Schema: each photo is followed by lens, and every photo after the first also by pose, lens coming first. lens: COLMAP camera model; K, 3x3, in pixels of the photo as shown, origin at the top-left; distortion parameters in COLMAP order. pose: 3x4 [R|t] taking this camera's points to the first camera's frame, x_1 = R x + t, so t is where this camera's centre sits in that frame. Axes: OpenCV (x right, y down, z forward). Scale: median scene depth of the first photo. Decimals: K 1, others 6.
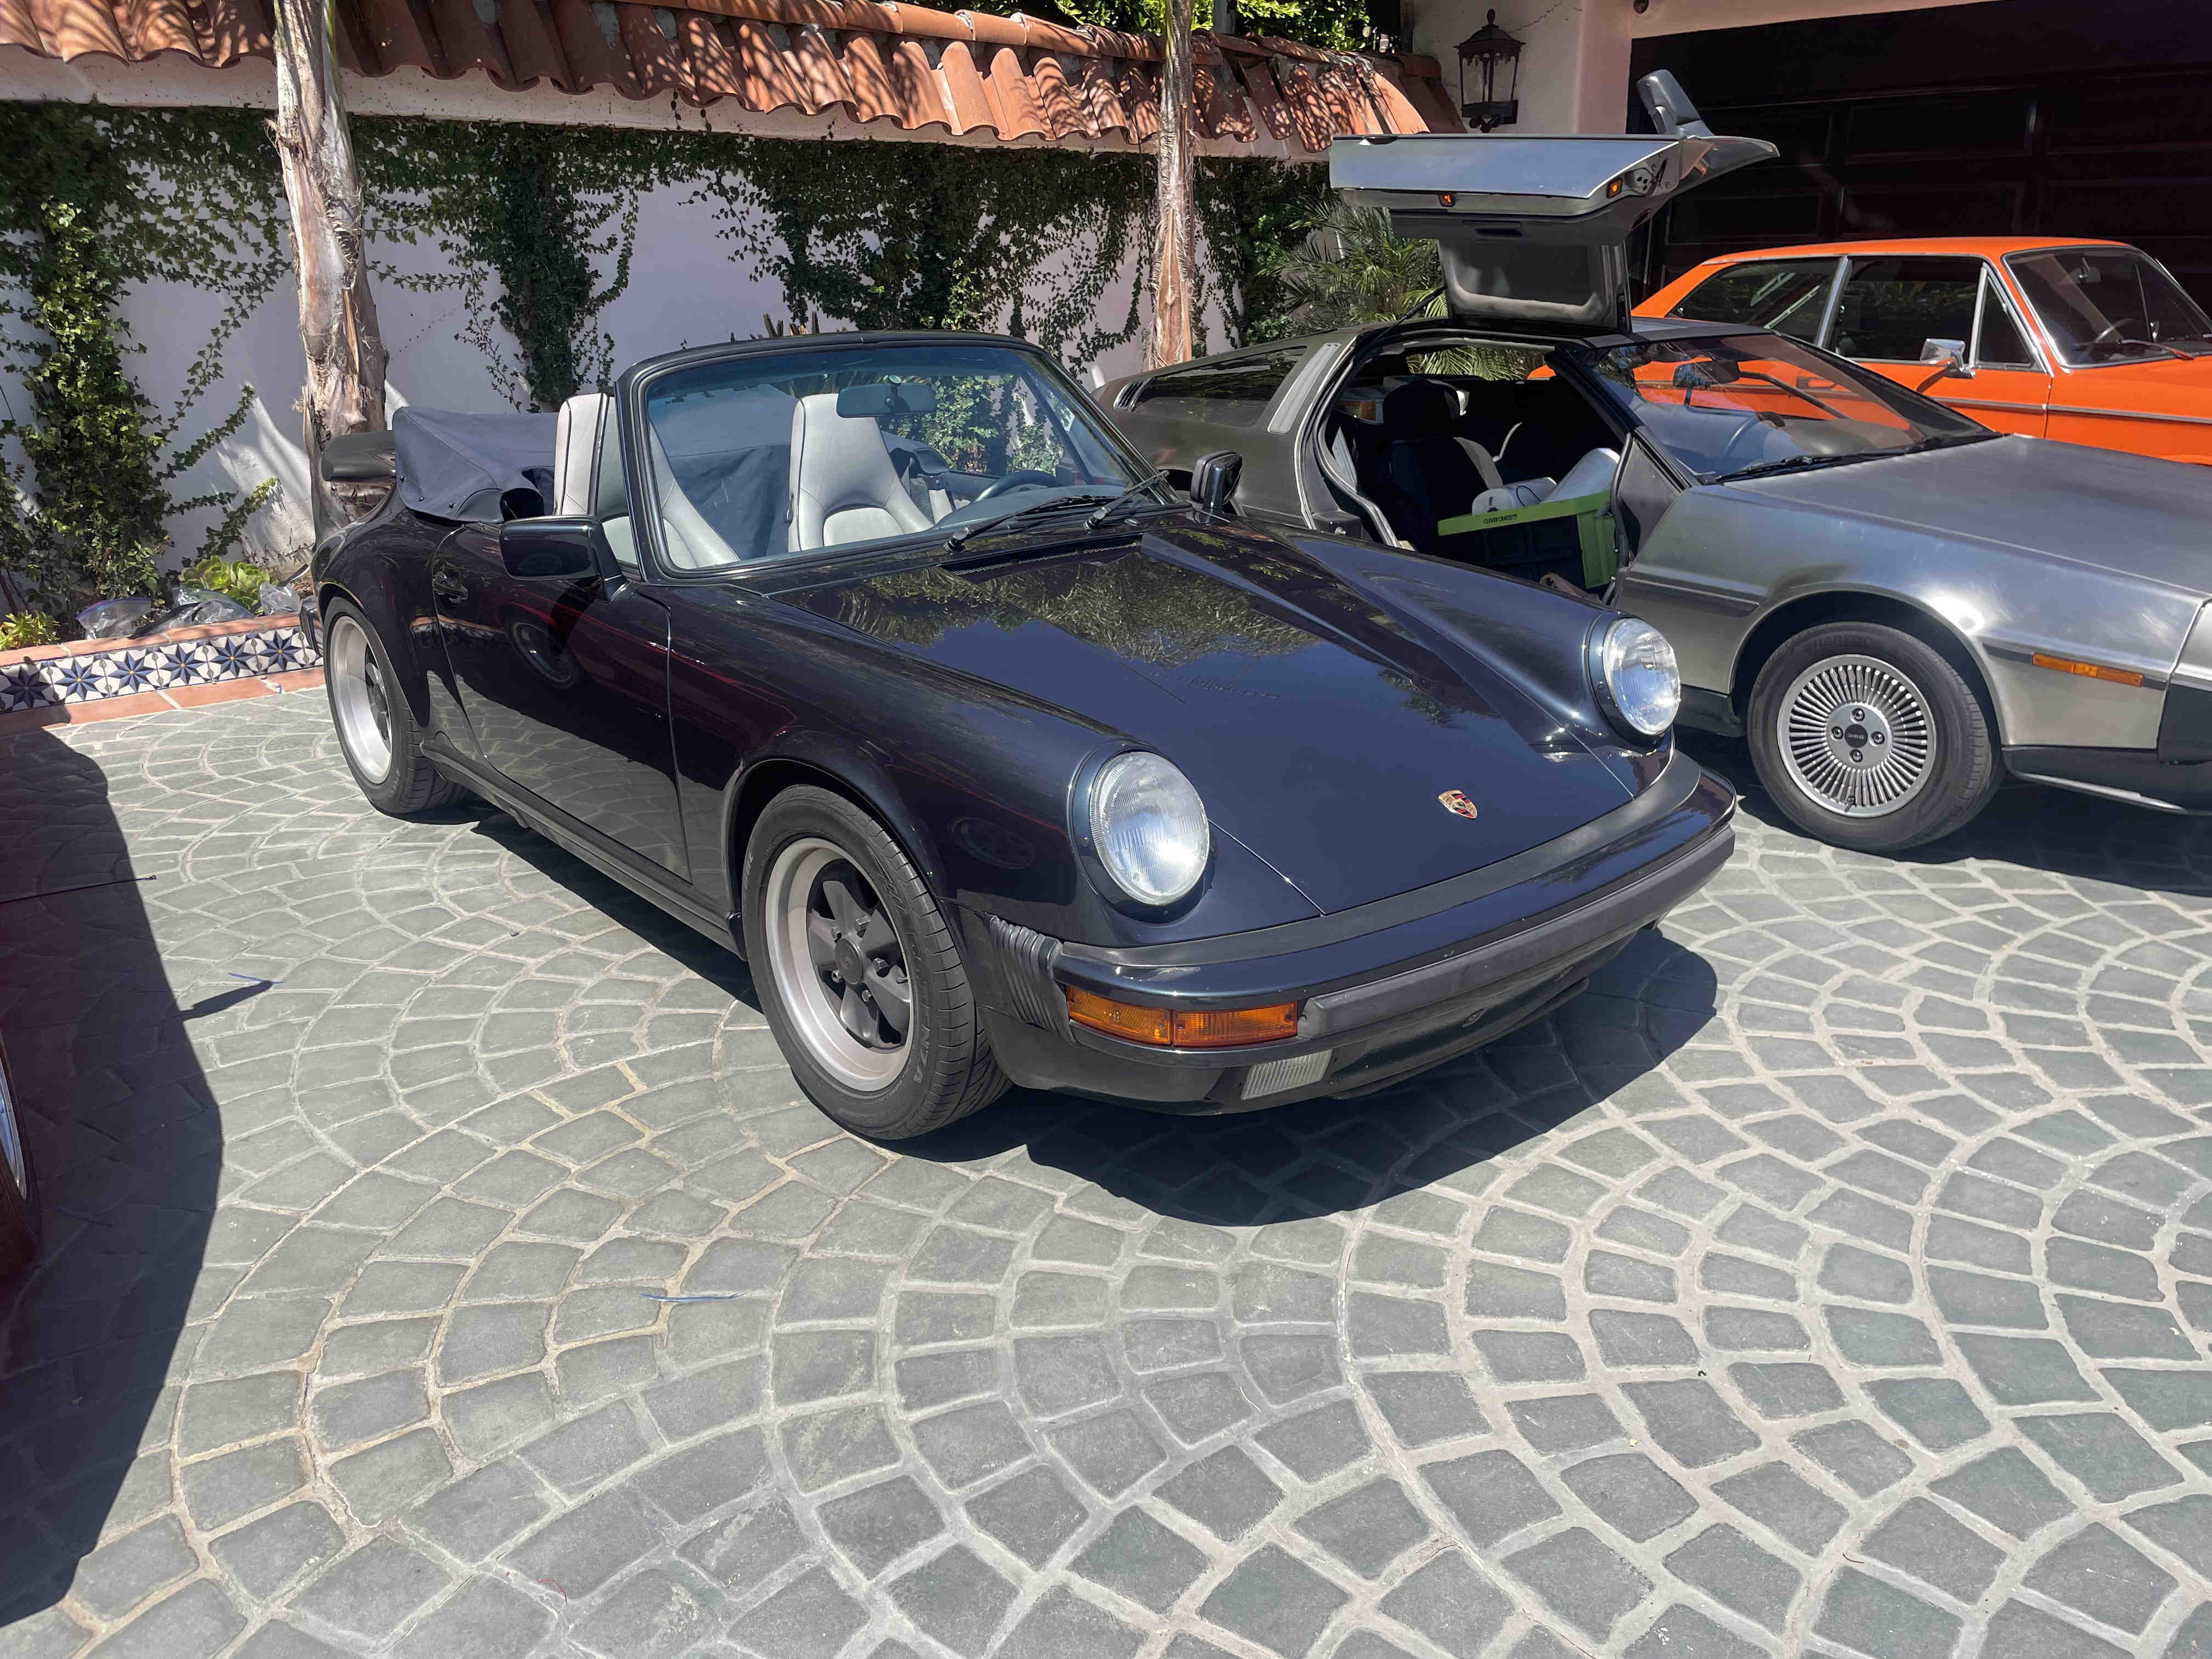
lens RADIAL K [[1659.9, 0, 1097.1], [0, 1659.9, 847.5], [0, 0, 1]] dist [0.049618, -0.070780]
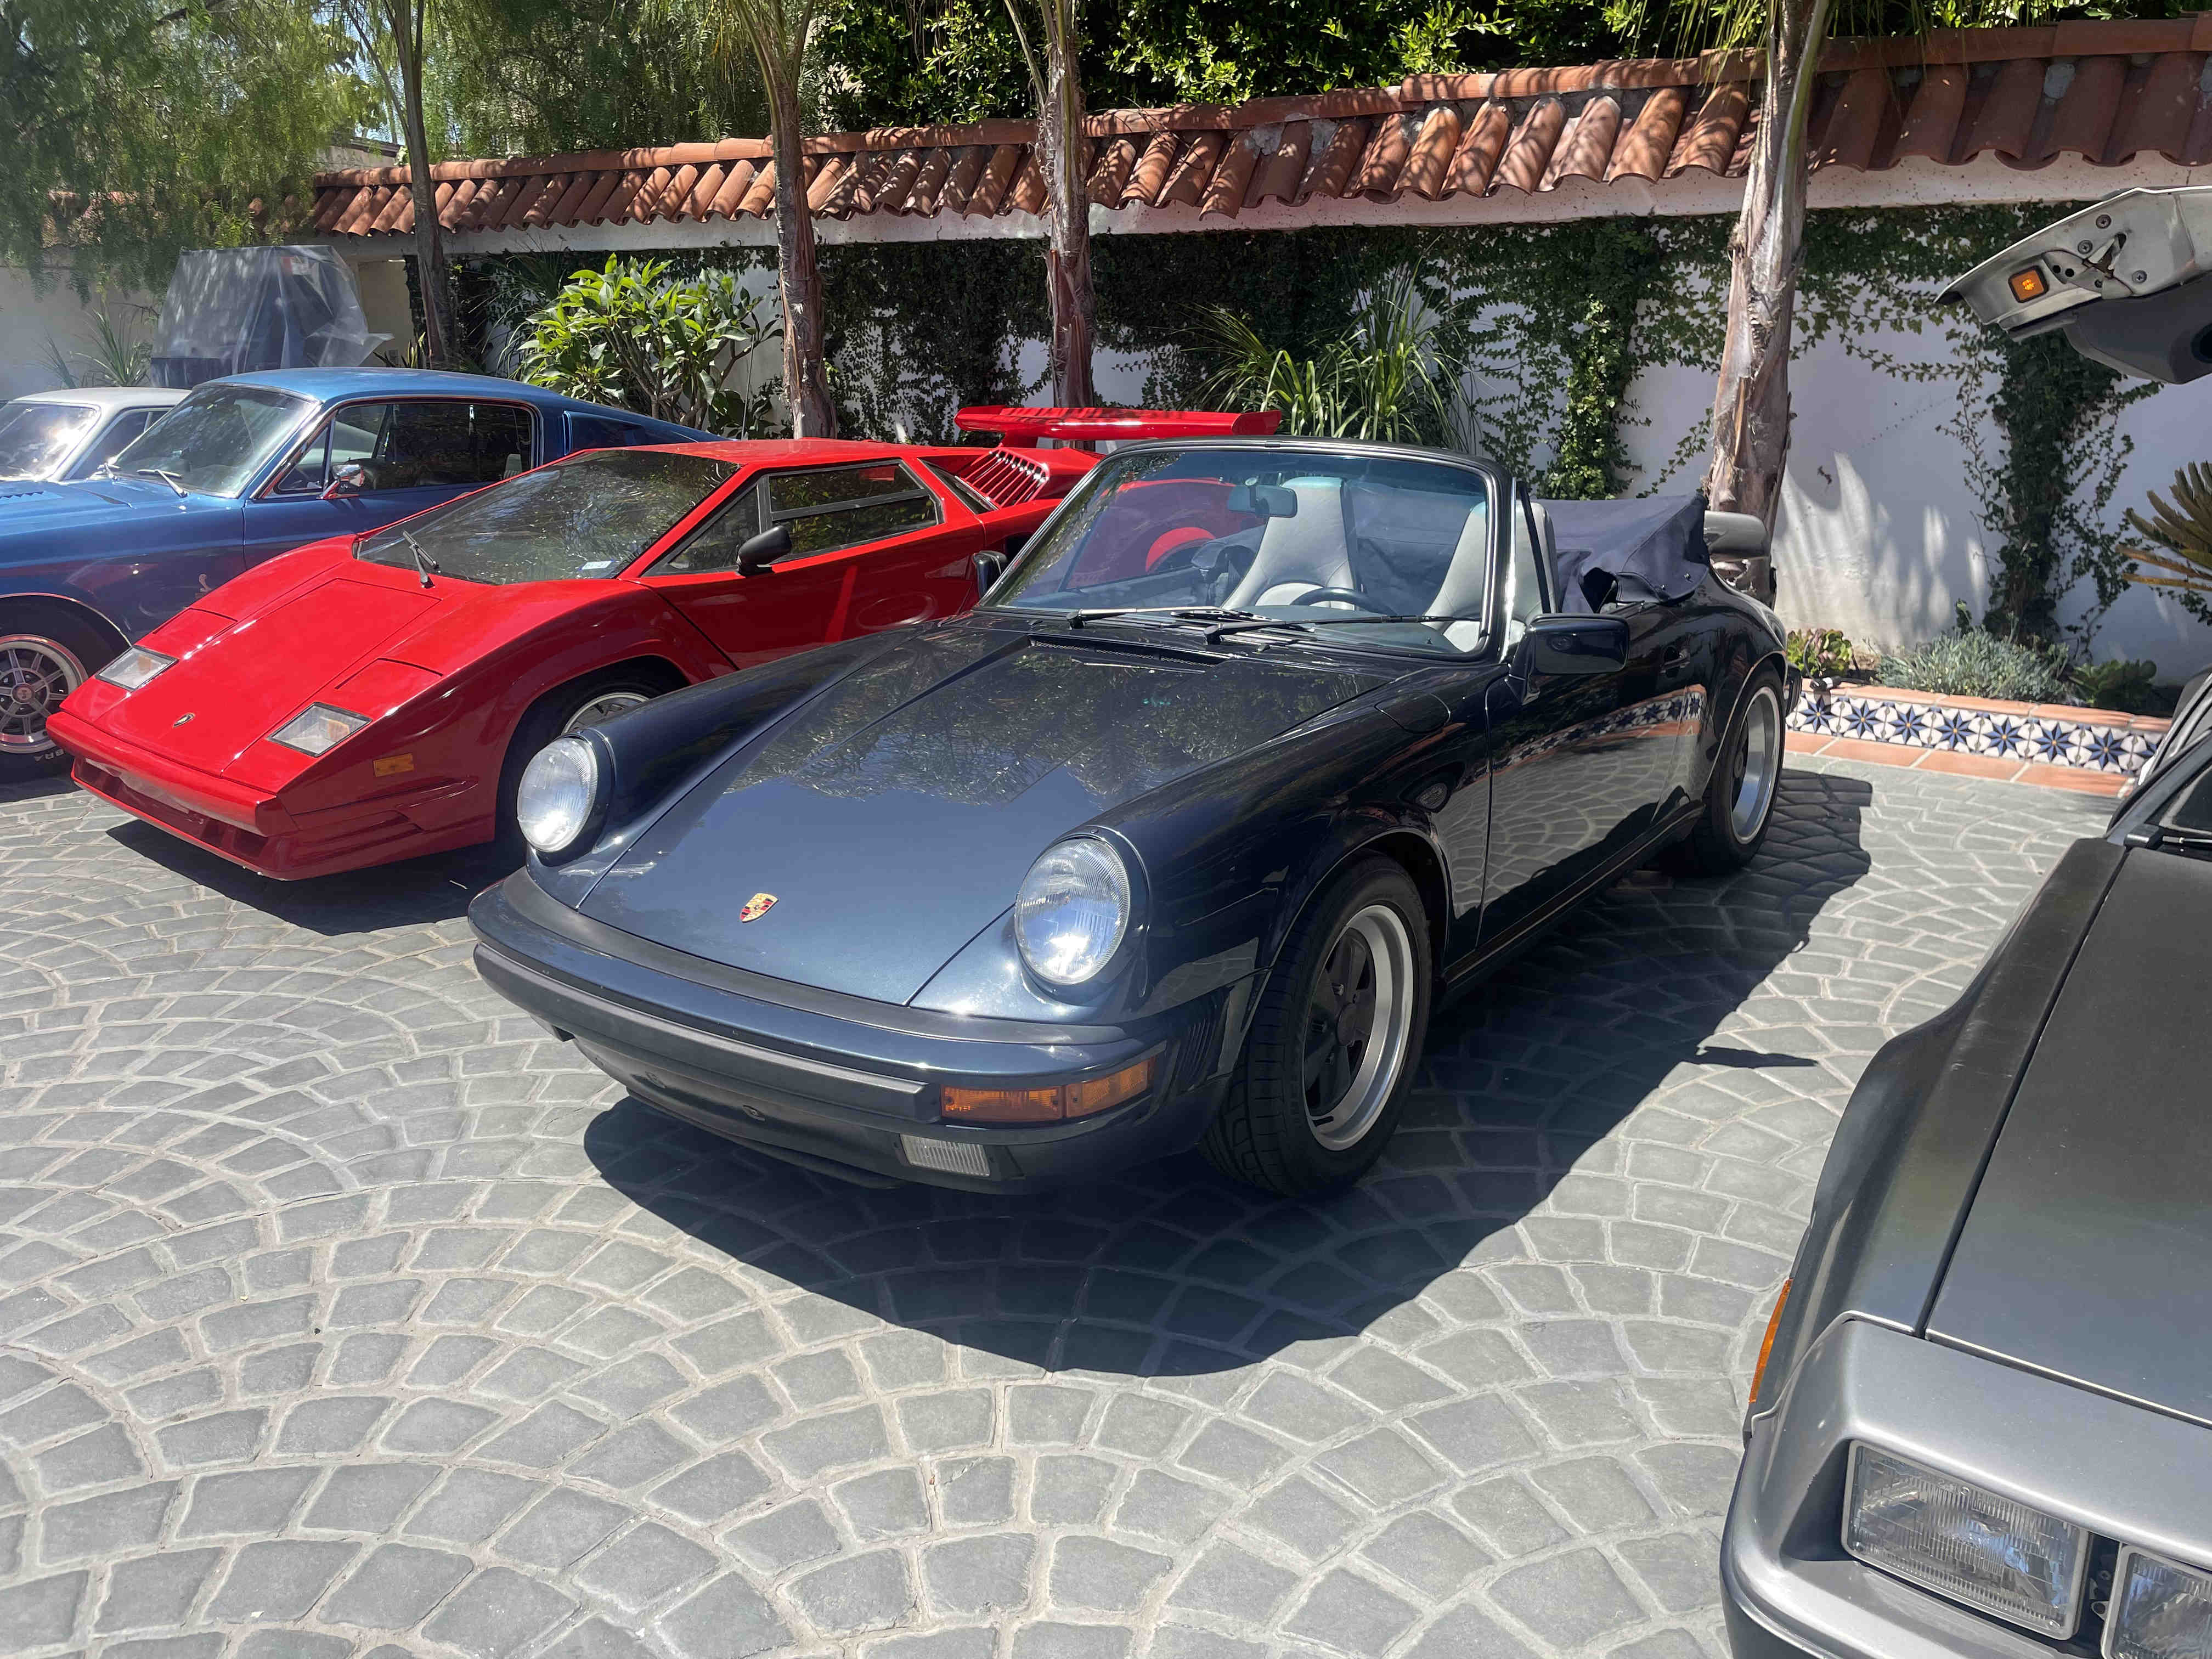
lens RADIAL K [[1659.9, 0, 1090.8], [0, 1659.9, 824.0], [0, 0, 1]] dist [0.049618, -0.070780]
pose [[0.231338, 0.277512, -0.932454, 0.478791], [-0.324727, 0.925512, 0.194882, -0.132637], [0.917080, 0.257710, 0.304222, 0.343727]]
